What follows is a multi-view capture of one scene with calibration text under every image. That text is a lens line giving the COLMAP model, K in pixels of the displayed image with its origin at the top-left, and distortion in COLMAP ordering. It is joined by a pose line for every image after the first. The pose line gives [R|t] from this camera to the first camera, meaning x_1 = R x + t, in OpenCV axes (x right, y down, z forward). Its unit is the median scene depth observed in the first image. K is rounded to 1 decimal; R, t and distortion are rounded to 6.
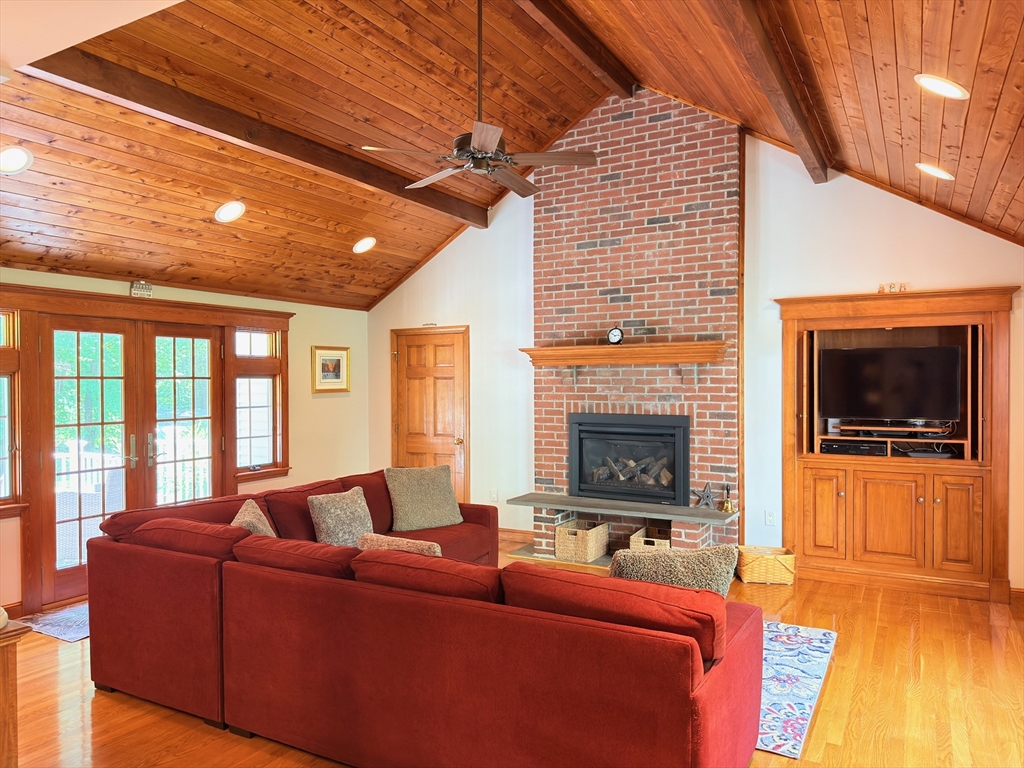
lens RADIAL K [[722.2, 0, 508.6], [0, 722.2, 386.3], [0, 0, 1]] dist [0.017757, -0.025685]
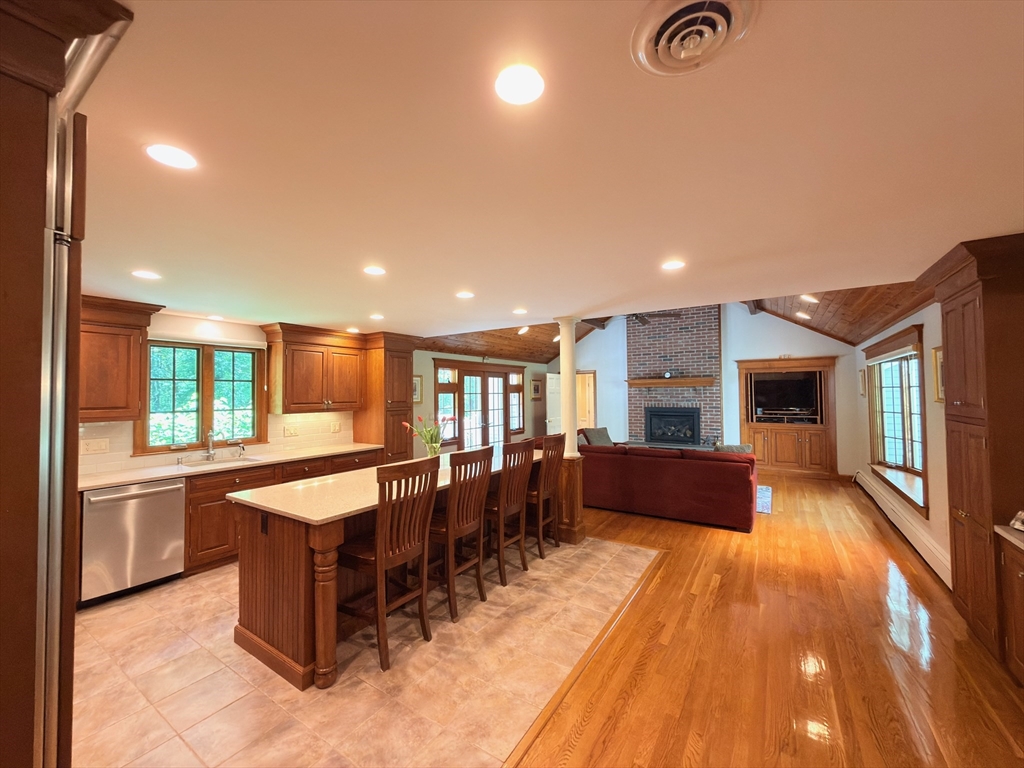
lens RADIAL K [[408.2, 0, 514.5], [0, 408.2, 380.2], [0, 0, 1]] dist [0.001636, 0.000371]
pose [[0.998488, -0.007207, -0.054489, -0.305885], [0.004969, 0.999143, -0.041098, 0.001540], [0.054739, 0.040765, 0.997668, -0.428723]]
